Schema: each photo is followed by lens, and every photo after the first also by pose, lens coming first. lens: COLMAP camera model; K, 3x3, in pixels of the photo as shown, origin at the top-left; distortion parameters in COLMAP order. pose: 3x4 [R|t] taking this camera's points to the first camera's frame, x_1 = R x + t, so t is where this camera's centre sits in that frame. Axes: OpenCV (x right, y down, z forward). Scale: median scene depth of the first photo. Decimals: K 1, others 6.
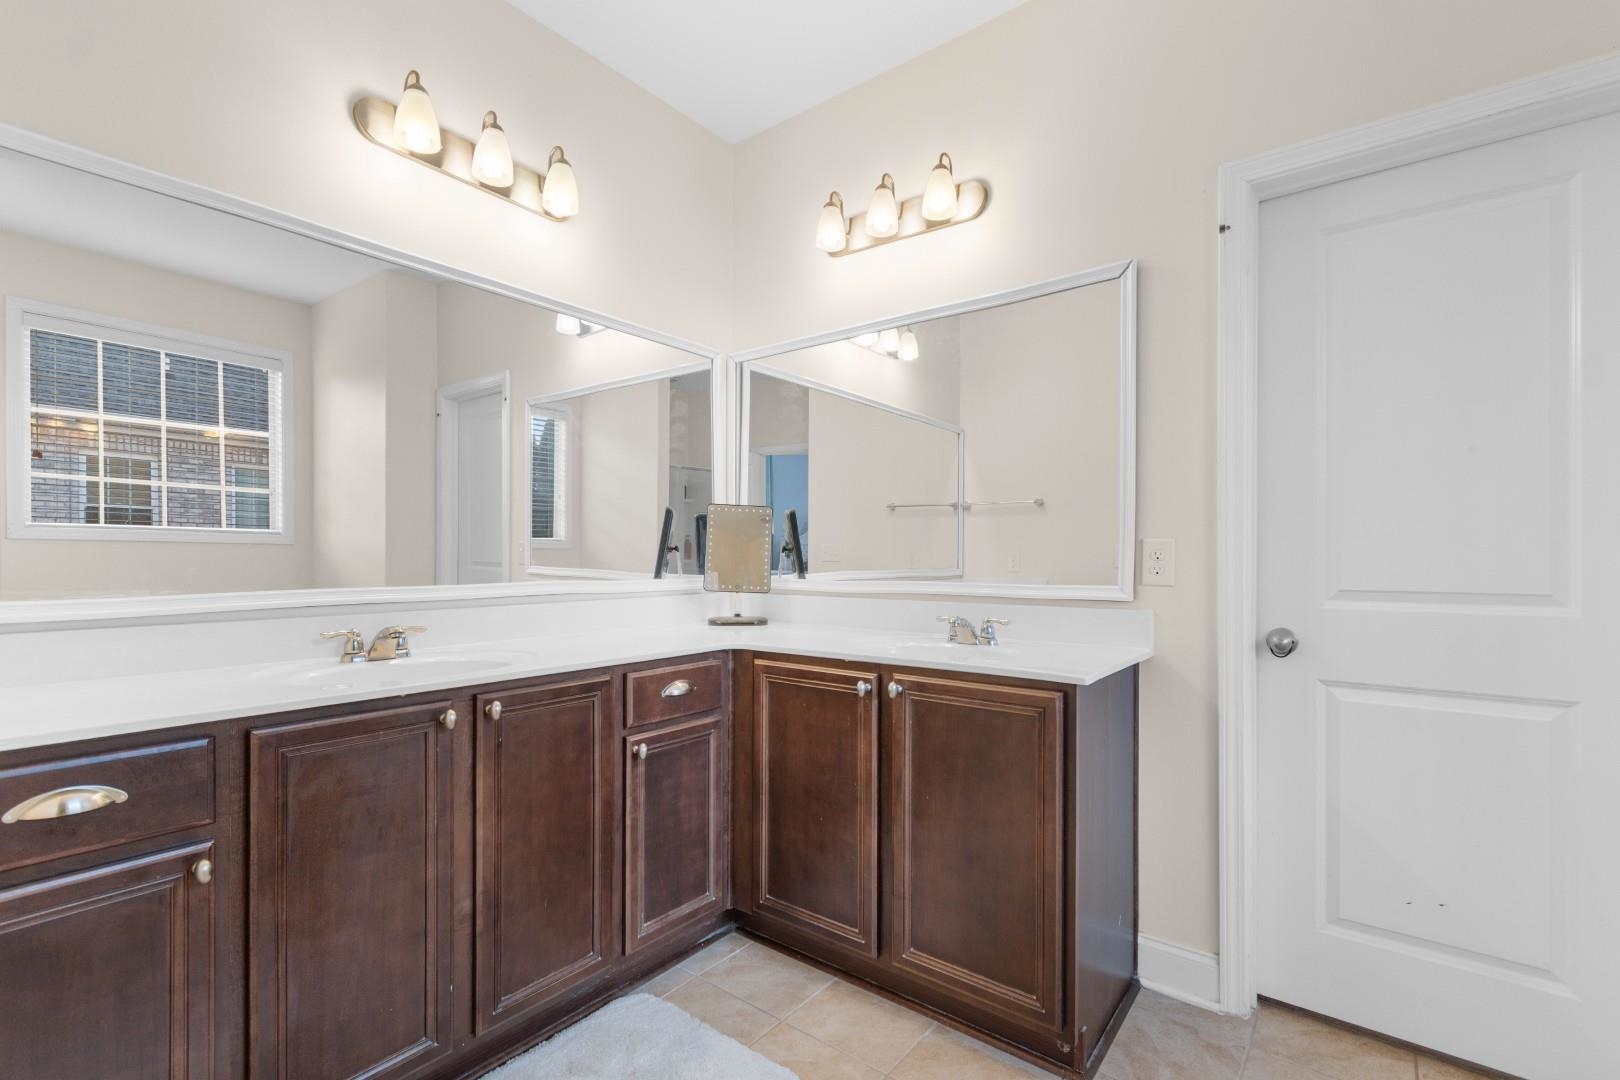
lens RADIAL K [[713.5, 0, 810.4], [0, 713.5, 549.7], [0, 0, 1]] dist [-0.001595, -0.000304]
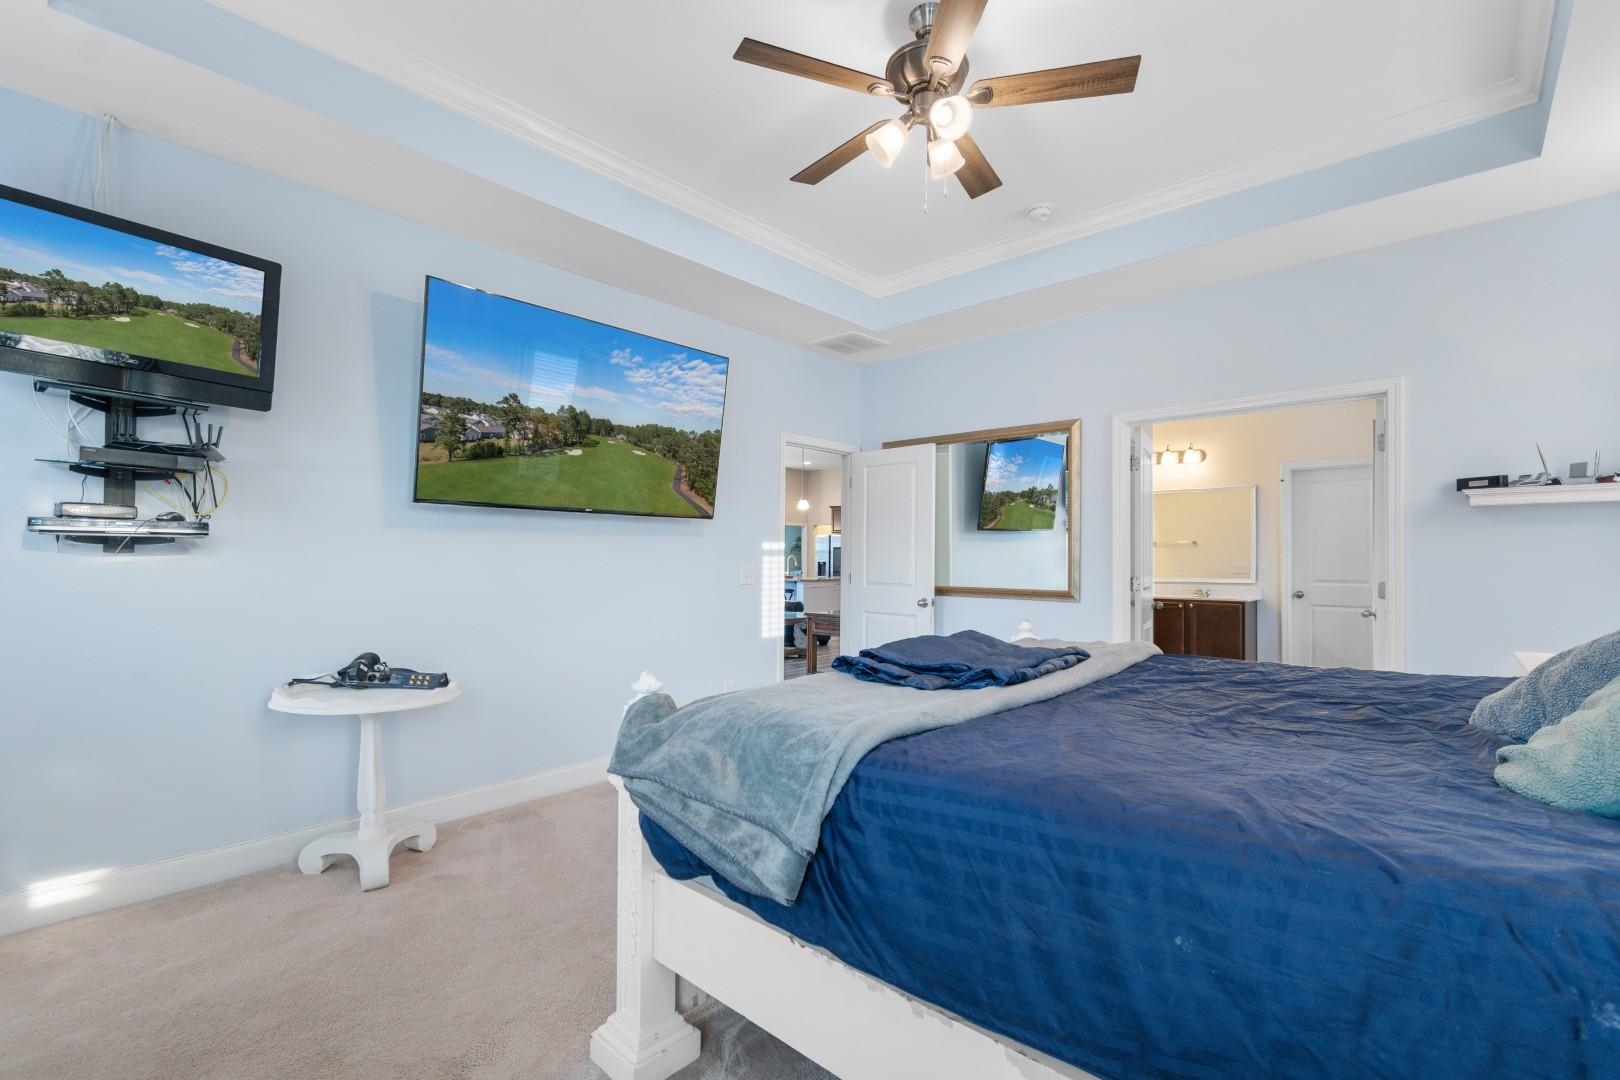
lens RADIAL K [[713.5, 0, 810.4], [0, 713.5, 549.7], [0, 0, 1]] dist [-0.001595, -0.000304]
pose [[0.997302, 0.000667, -0.073409, -1.535039], [-0.001170, 0.999976, -0.006808, -0.069748], [0.073402, 0.006875, 0.997279, -2.766944]]
